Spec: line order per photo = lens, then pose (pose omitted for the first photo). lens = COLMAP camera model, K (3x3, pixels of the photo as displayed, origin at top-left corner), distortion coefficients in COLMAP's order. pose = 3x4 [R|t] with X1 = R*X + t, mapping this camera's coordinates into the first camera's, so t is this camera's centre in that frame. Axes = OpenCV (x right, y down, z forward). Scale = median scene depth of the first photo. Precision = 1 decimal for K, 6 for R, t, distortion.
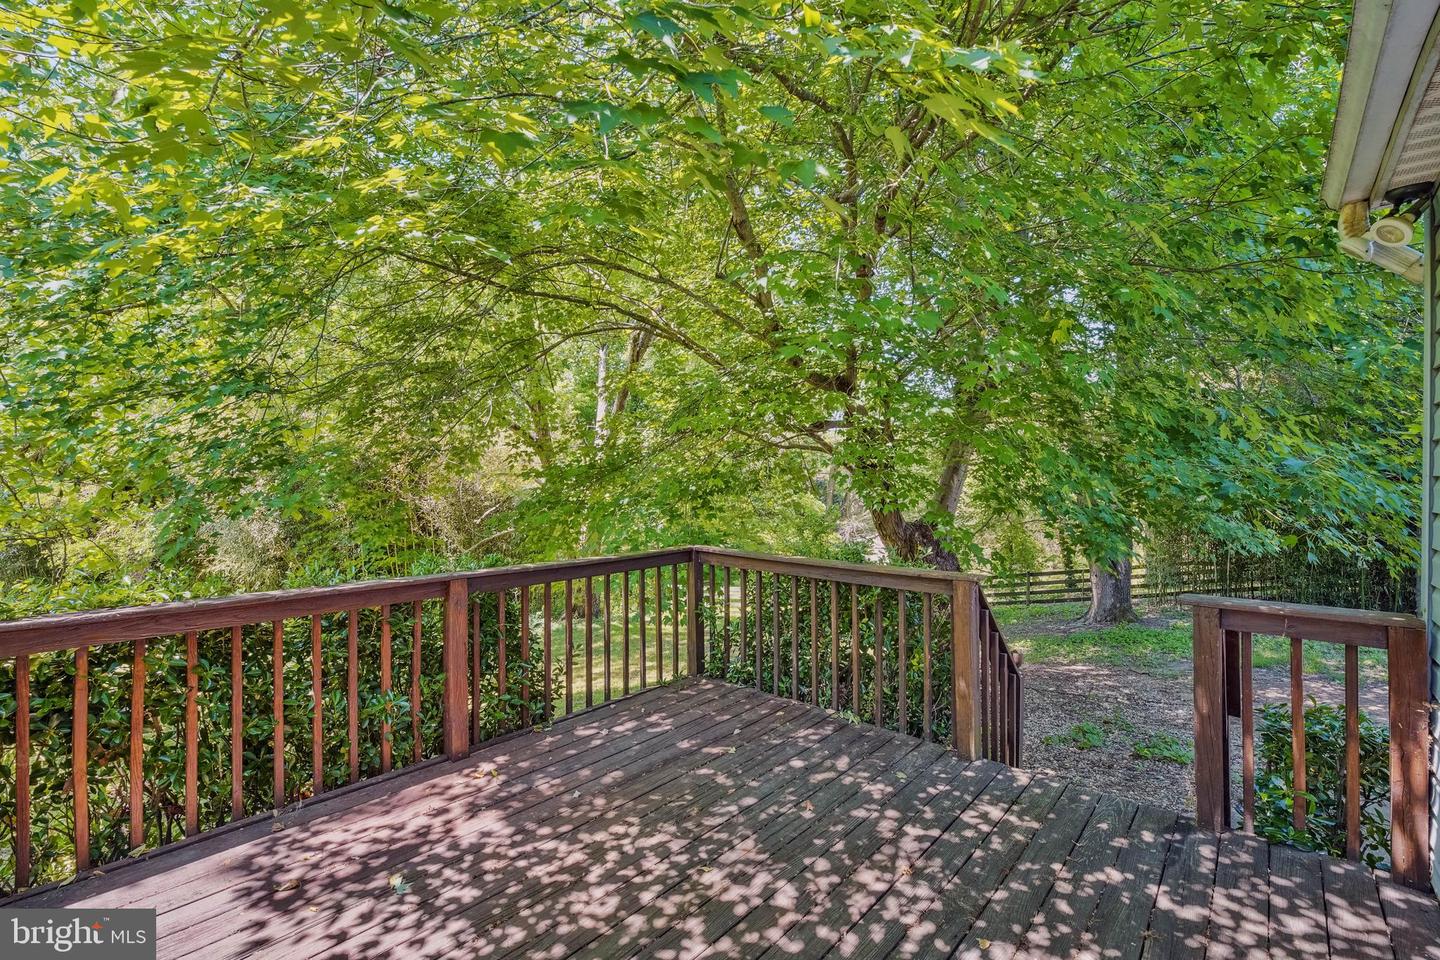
lens RADIAL K [[602.0, 0, 719.7], [0, 602.0, 480.3], [0, 0, 1]] dist [0.003712, 0.000411]
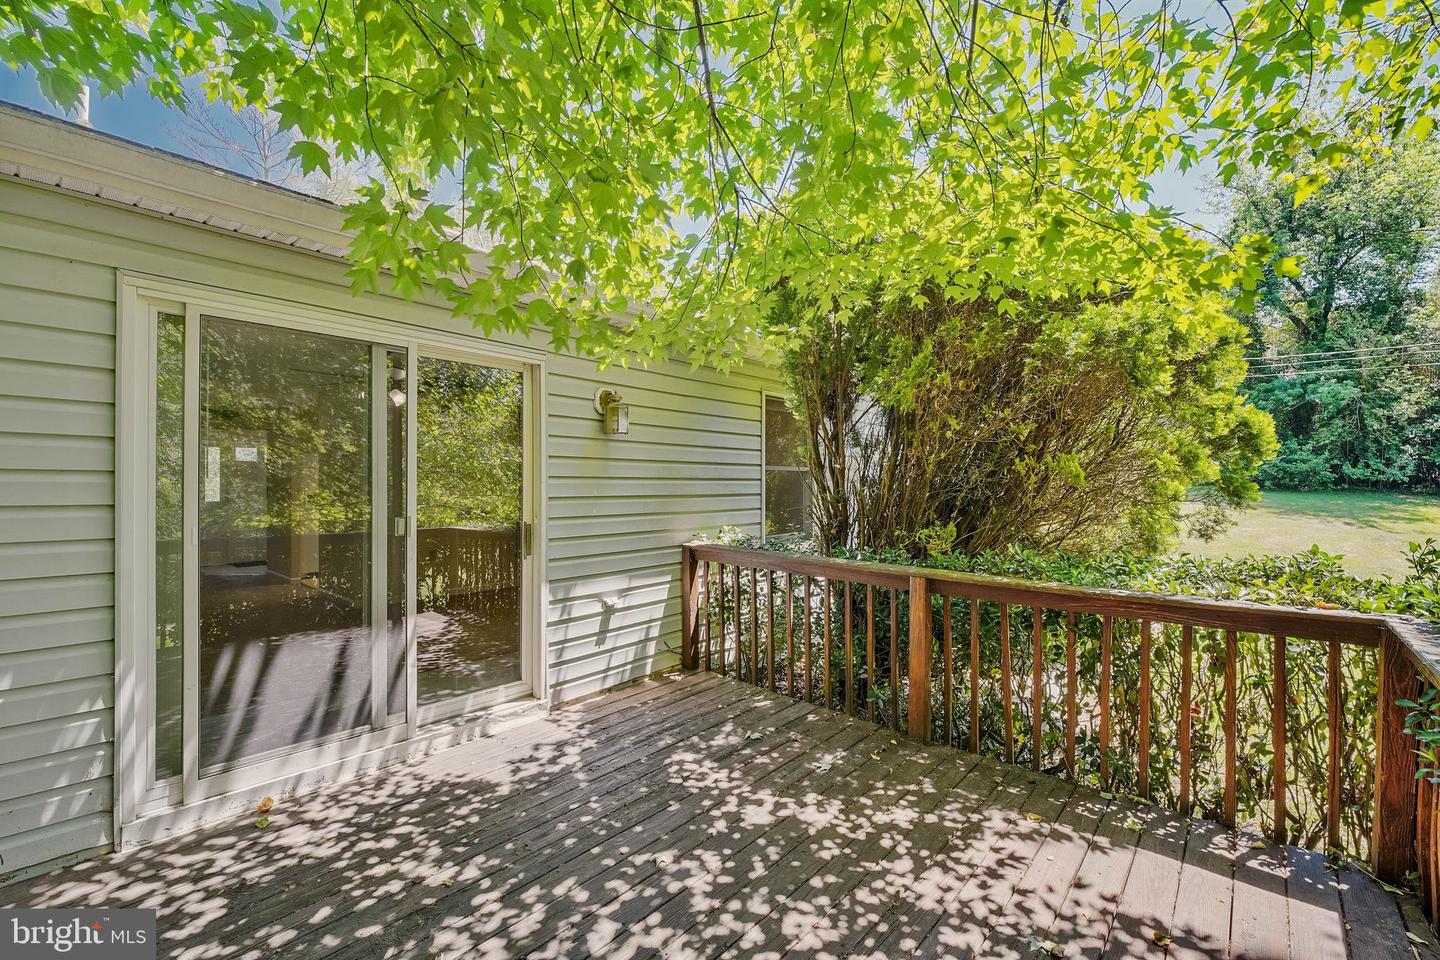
lens RADIAL K [[602.0, 0, 720.4], [0, 602.0, 481.6], [0, 0, 1]] dist [0.003712, 0.000411]
pose [[-0.999920, -0.007259, -0.010395, -0.057727], [-0.007178, 0.999944, -0.007809, 0.012326], [0.010451, -0.007733, -0.999915, 2.018489]]
